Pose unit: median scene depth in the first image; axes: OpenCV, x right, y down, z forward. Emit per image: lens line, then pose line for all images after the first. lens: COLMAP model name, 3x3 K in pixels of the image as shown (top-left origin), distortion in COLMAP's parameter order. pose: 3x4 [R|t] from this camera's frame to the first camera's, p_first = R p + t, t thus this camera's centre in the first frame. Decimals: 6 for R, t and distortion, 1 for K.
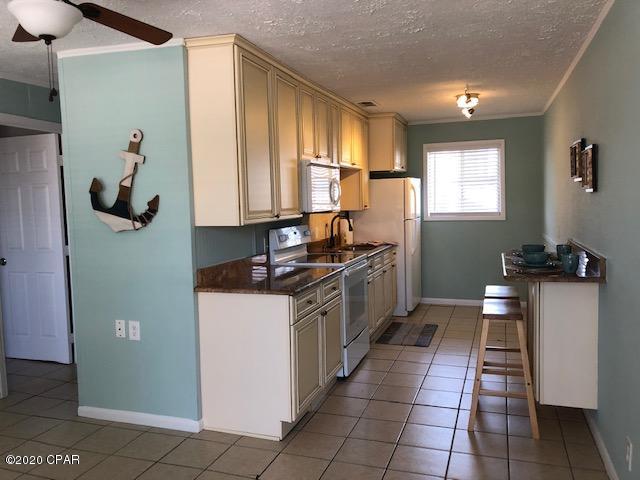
lens RADIAL K [[531.3, 0, 320.0], [0, 531.3, 240.0], [0, 0, 1]] dist [-0.004394, -0.006998]
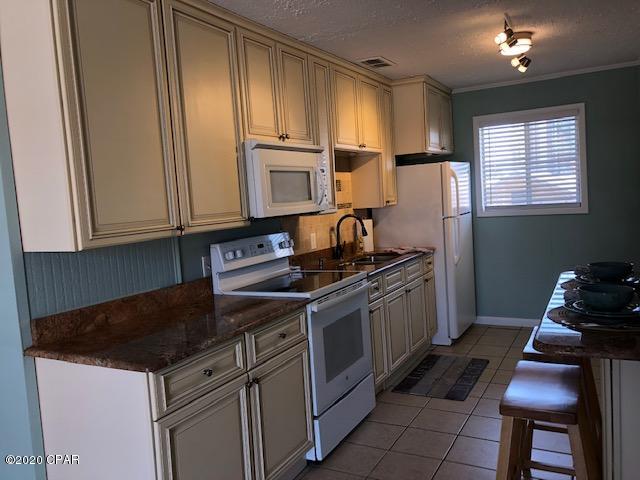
lens RADIAL K [[531.3, 0, 320.0], [0, 531.3, 240.0], [0, 0, 1]] dist [-0.004394, -0.006998]
pose [[0.985431, -0.024548, -0.168292, 0.132347], [0.026760, 0.999583, 0.010890, -0.022795], [0.167955, -0.015235, 0.985677, 0.267085]]
